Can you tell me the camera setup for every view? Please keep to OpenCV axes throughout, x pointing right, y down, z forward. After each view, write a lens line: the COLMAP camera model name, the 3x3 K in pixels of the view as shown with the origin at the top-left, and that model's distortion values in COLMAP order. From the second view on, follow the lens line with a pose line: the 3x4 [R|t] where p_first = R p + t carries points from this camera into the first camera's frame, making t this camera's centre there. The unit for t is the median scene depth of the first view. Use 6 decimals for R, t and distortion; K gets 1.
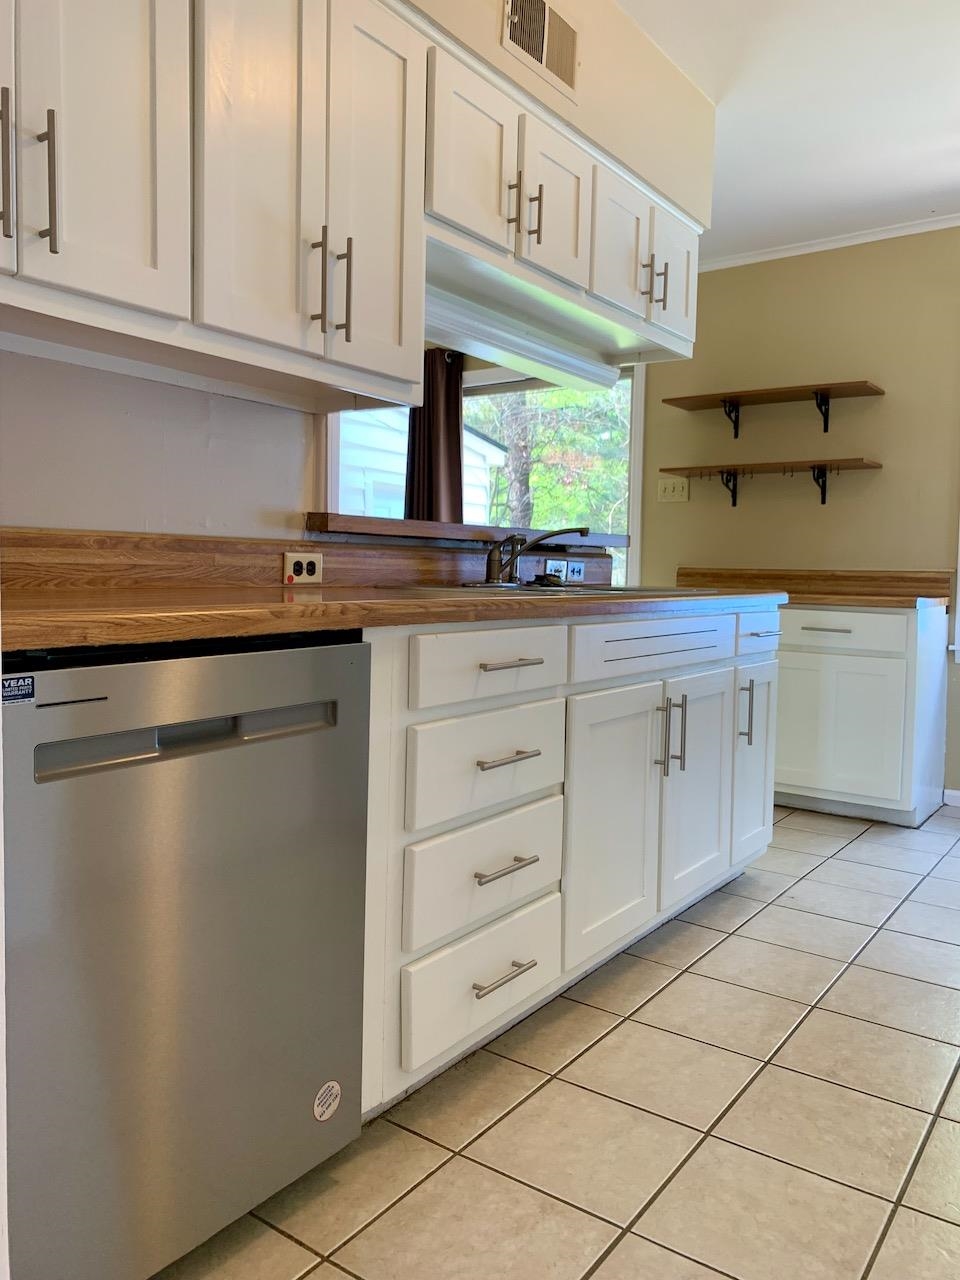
lens RADIAL K [[979.1, 0, 485.7], [0, 979.1, 639.2], [0, 0, 1]] dist [0.022667, -0.003531]
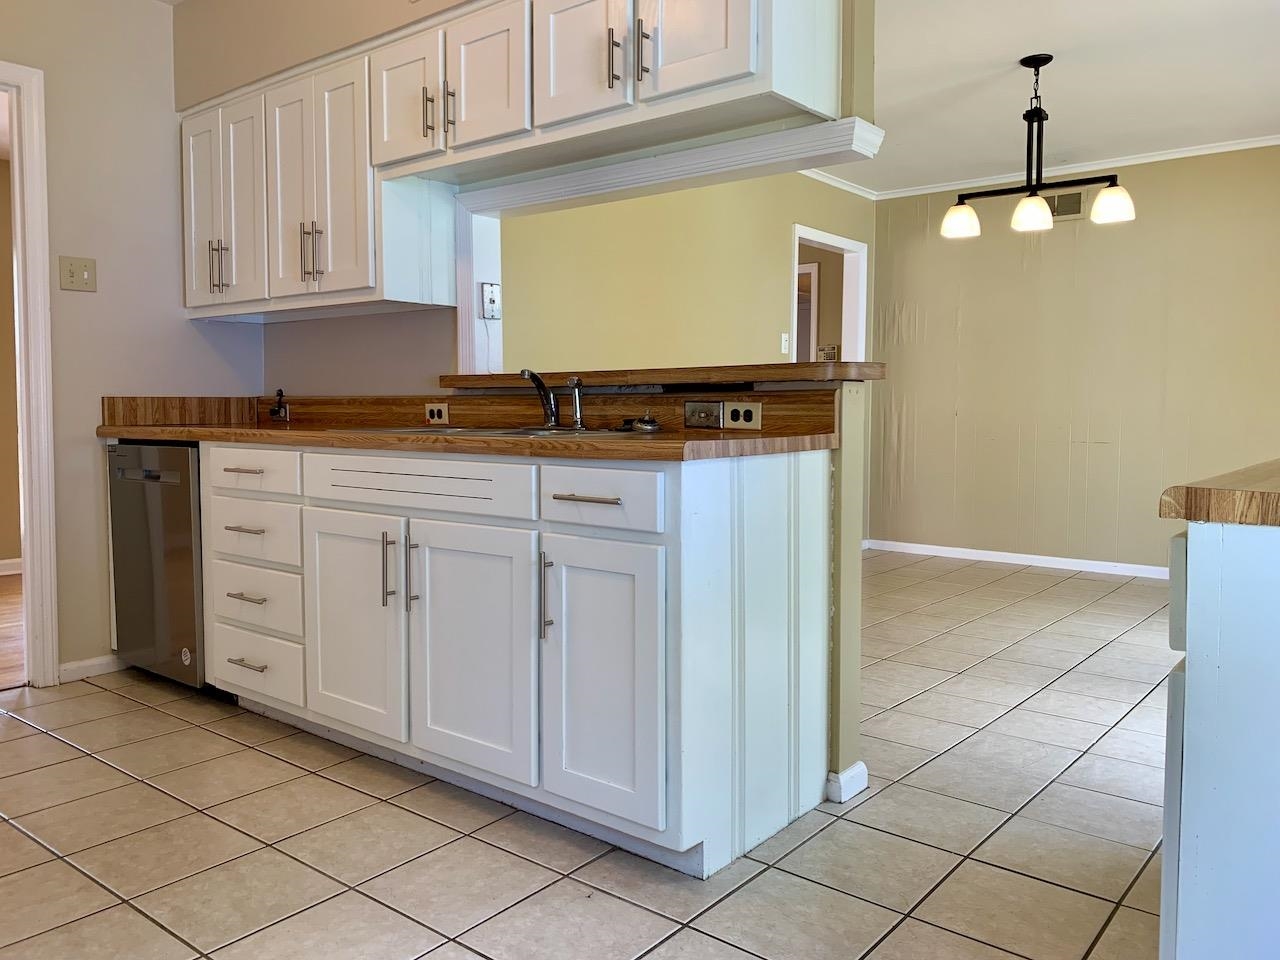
lens RADIAL K [[979.1, 0, 646.9], [0, 979.1, 475.9], [0, 0, 1]] dist [0.022667, -0.003531]
pose [[-0.066653, 0.047891, -0.996626, 1.303606], [-0.075651, 0.995730, 0.052908, -0.082412], [0.994904, 0.078922, -0.062745, 1.434525]]
